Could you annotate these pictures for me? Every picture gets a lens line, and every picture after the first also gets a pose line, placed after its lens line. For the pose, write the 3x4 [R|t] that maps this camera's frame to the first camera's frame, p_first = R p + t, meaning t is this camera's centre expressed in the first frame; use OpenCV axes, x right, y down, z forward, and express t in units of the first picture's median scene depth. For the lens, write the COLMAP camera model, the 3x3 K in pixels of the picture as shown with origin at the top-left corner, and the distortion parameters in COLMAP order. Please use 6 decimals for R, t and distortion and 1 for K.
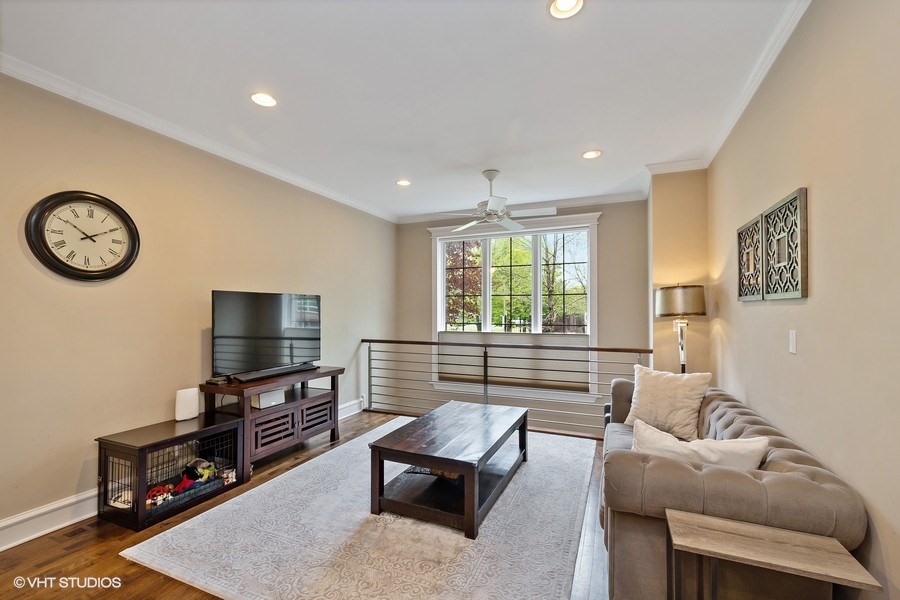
lens RADIAL K [[392.4, 0, 448.7], [0, 392.4, 303.9], [0, 0, 1]] dist [0.007359, -0.000647]
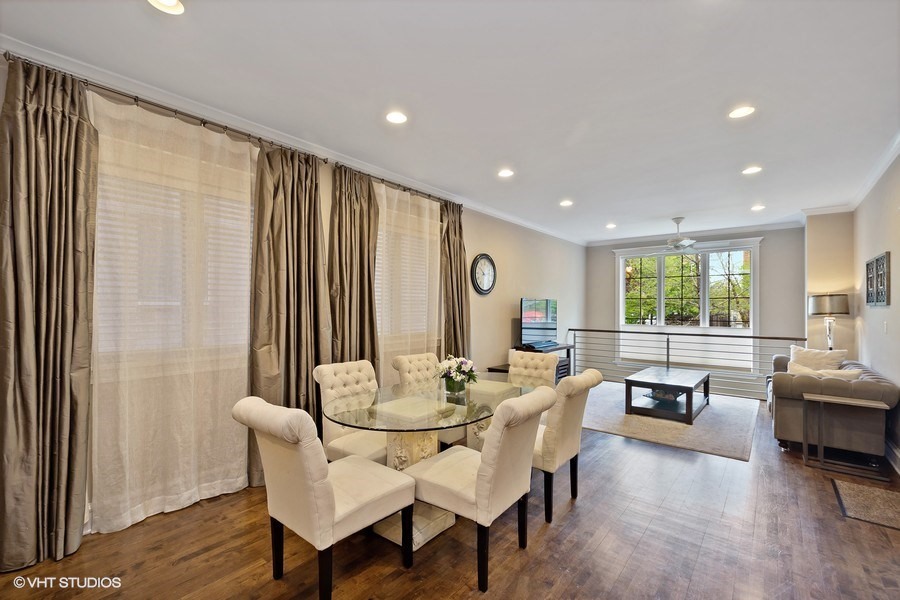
lens RADIAL K [[392.4, 0, 451.0], [0, 392.4, 304.0], [0, 0, 1]] dist [0.007359, -0.000647]
pose [[0.961261, 0.003709, -0.275614, -0.357210], [-0.001882, 0.999974, 0.006895, -0.016488], [0.275632, -0.006109, 0.961244, -0.797087]]
